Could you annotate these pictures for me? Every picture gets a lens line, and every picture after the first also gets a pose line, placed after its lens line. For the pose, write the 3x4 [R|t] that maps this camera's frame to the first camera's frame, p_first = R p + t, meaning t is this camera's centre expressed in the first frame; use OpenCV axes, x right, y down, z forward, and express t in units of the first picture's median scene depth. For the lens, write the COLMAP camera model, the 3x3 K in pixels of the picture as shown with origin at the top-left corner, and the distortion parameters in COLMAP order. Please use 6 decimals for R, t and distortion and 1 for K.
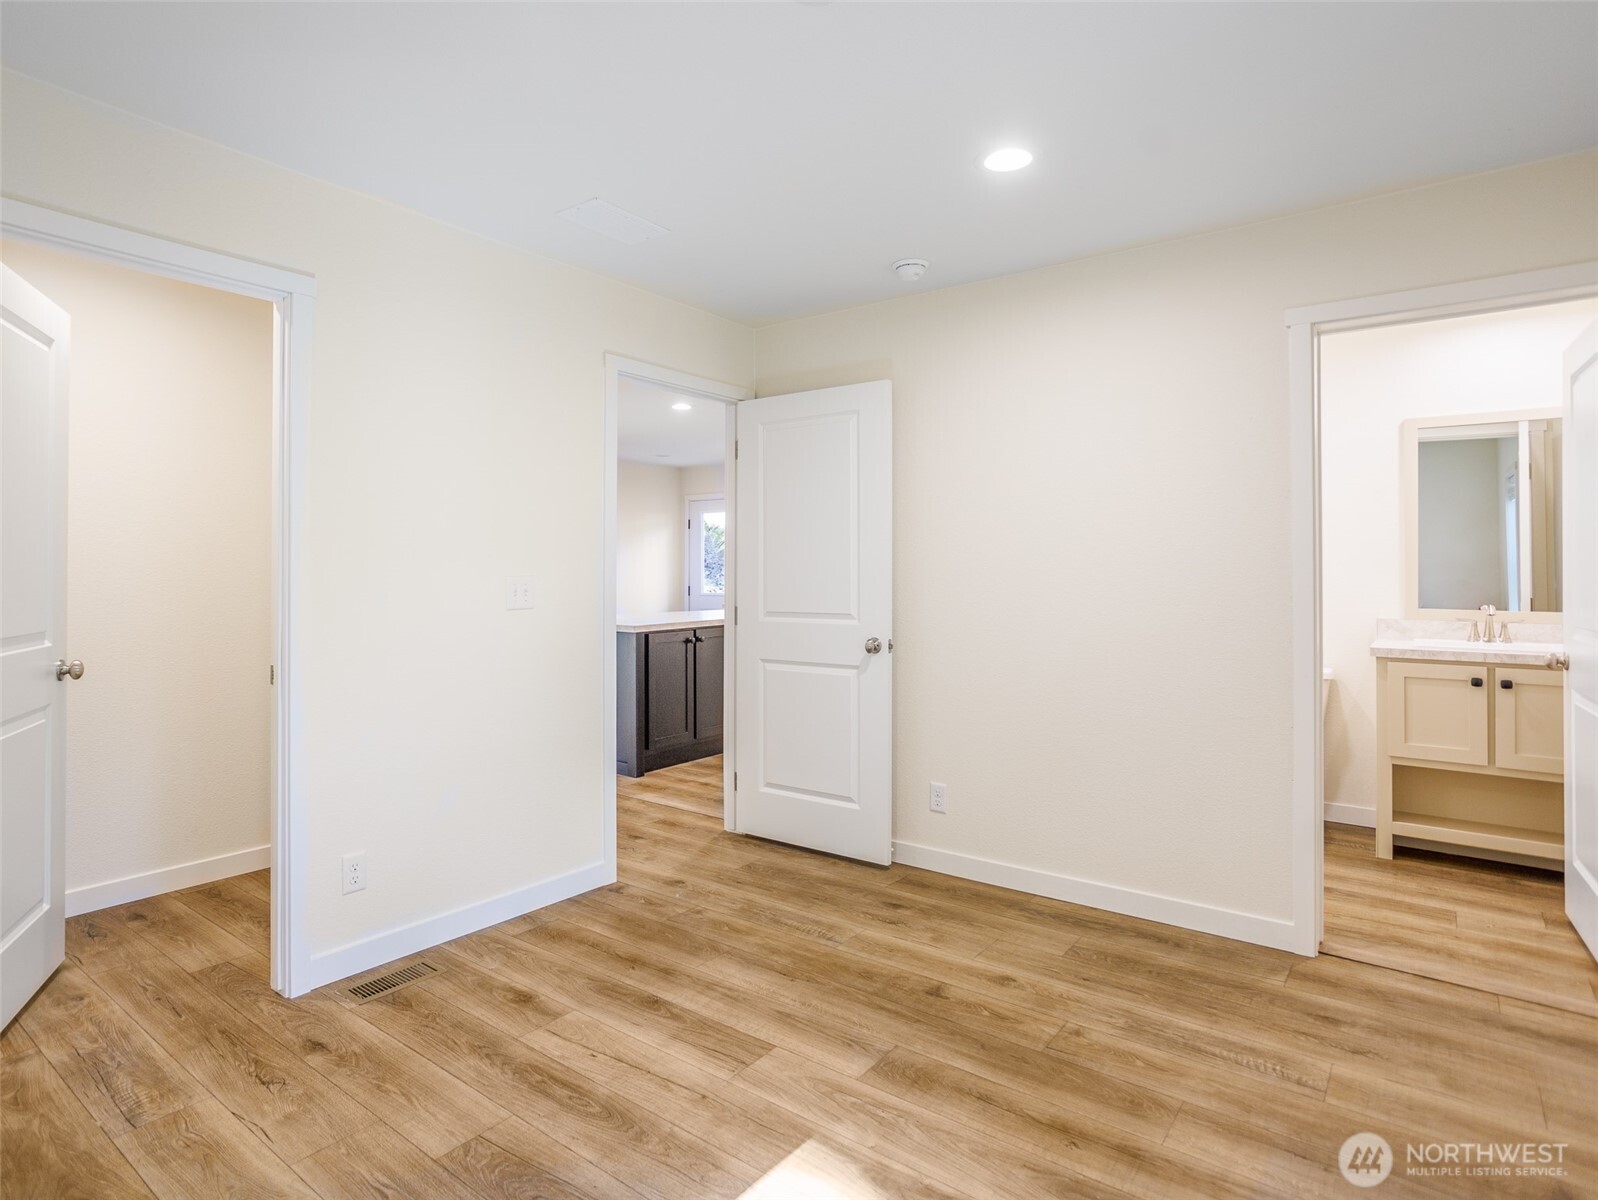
lens RADIAL K [[877.7, 0, 764.3], [0, 877.7, 567.5], [0, 0, 1]] dist [-0.008259, 0.004413]
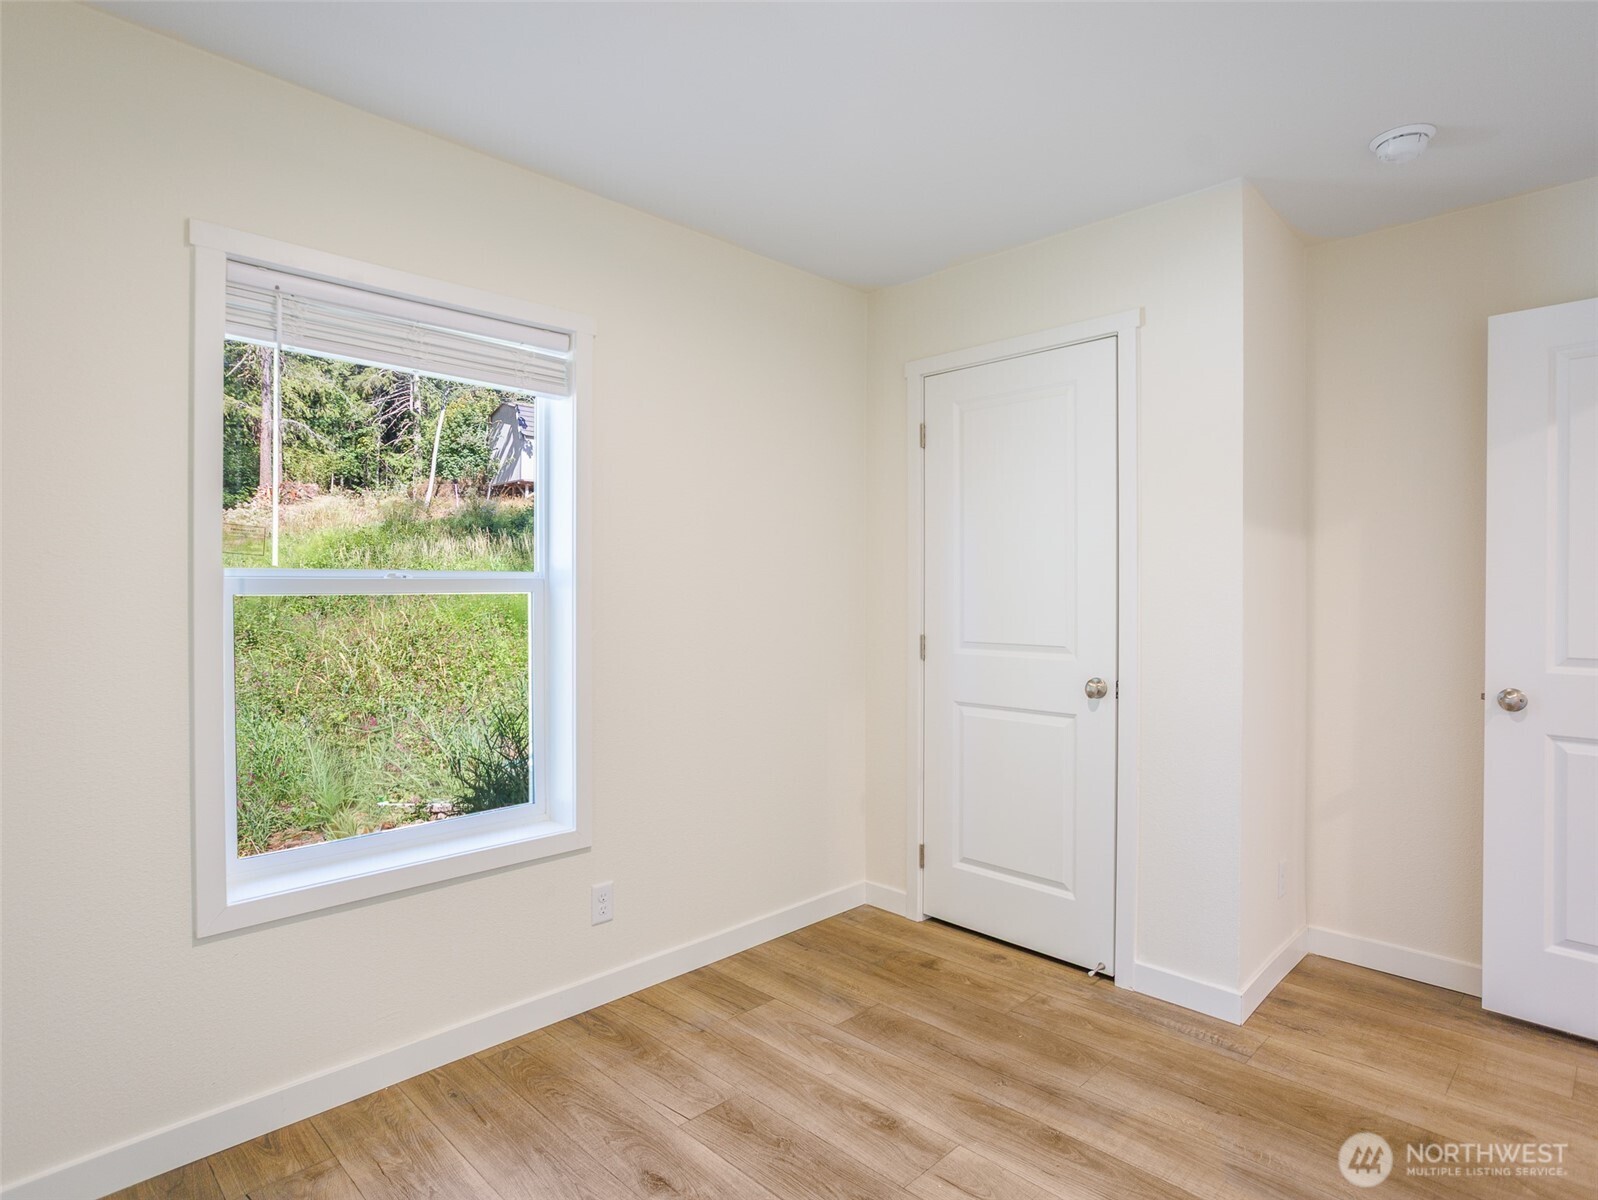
lens RADIAL K [[877.7, 0, 791.2], [0, 877.7, 596.6], [0, 0, 1]] dist [-0.008259, 0.004413]
pose [[0.992478, -0.007890, -0.122169, 0.191861], [0.009565, 0.999868, 0.013128, -0.007197], [0.122049, -0.014197, 0.992422, -0.162205]]
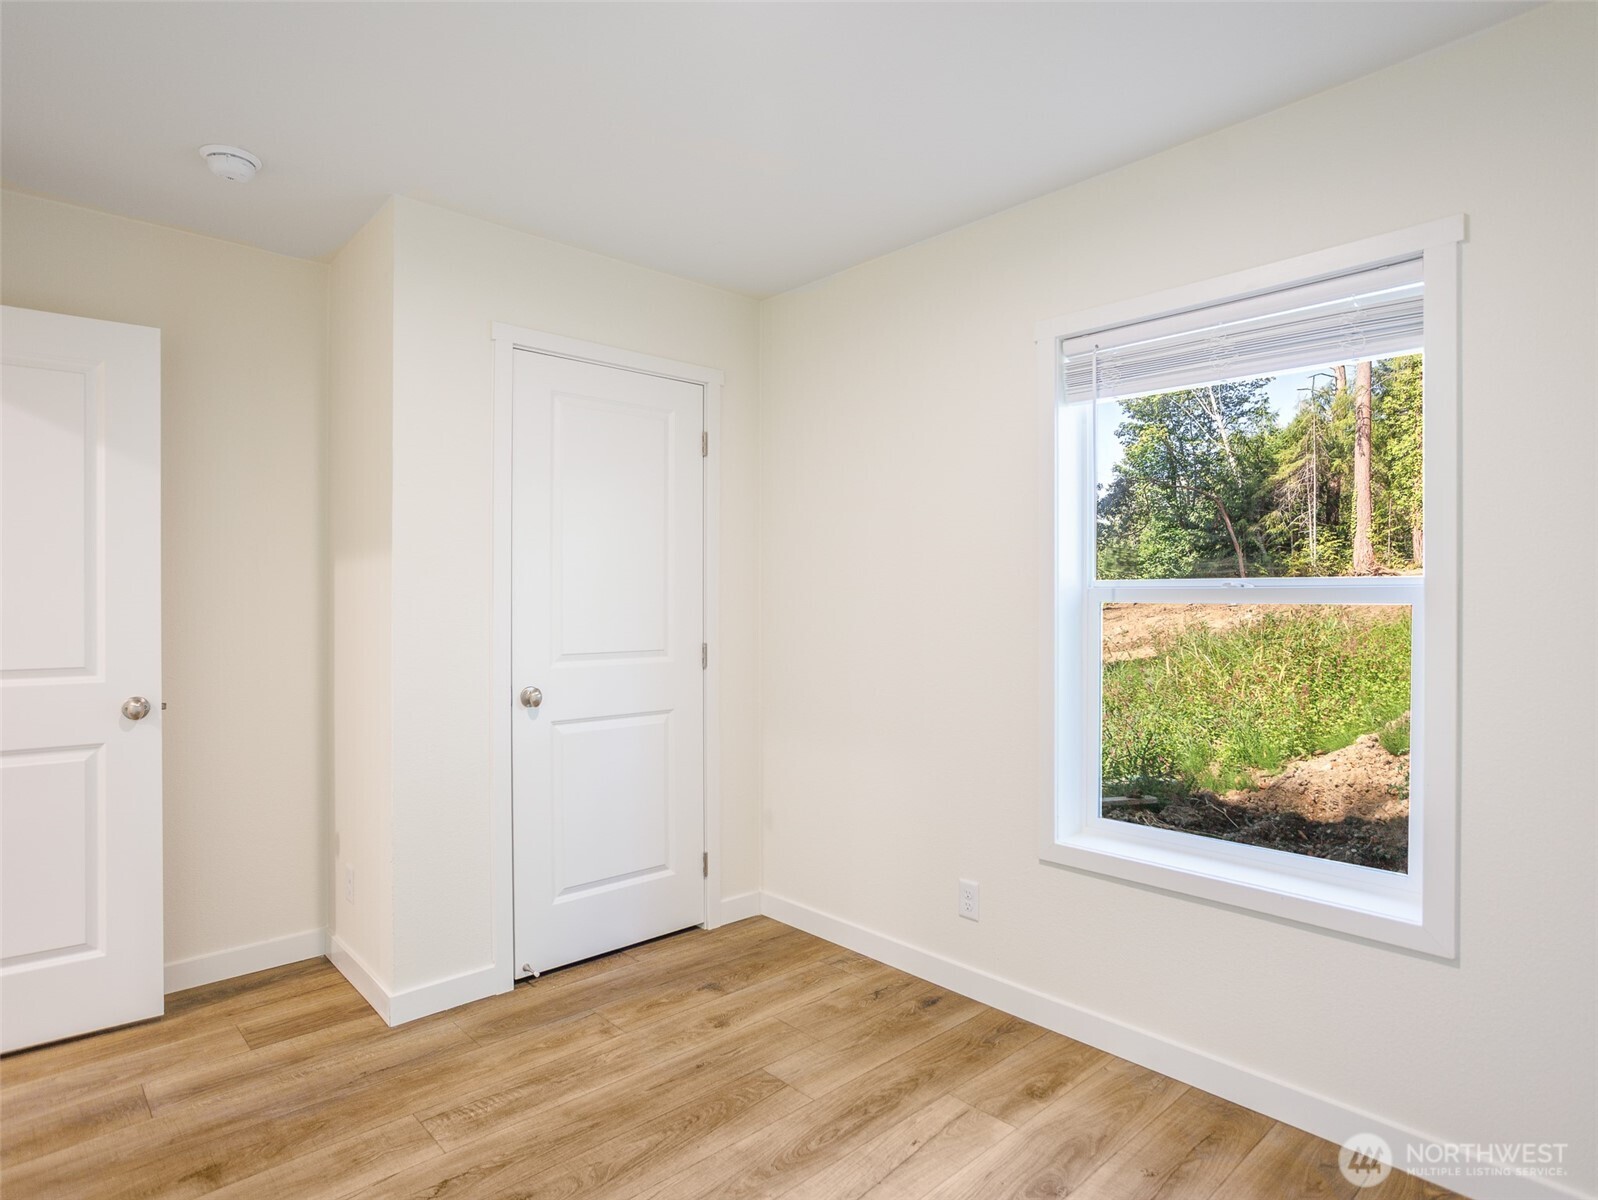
lens RADIAL K [[877.7, 0, 801.6], [0, 877.7, 603.8], [0, 0, 1]] dist [-0.008259, 0.004413]
pose [[-0.152276, 0.002078, -0.988336, 1.500985], [0.006447, 0.999979, 0.001110, 0.004917], [0.988317, -0.006203, -0.152286, 1.522645]]
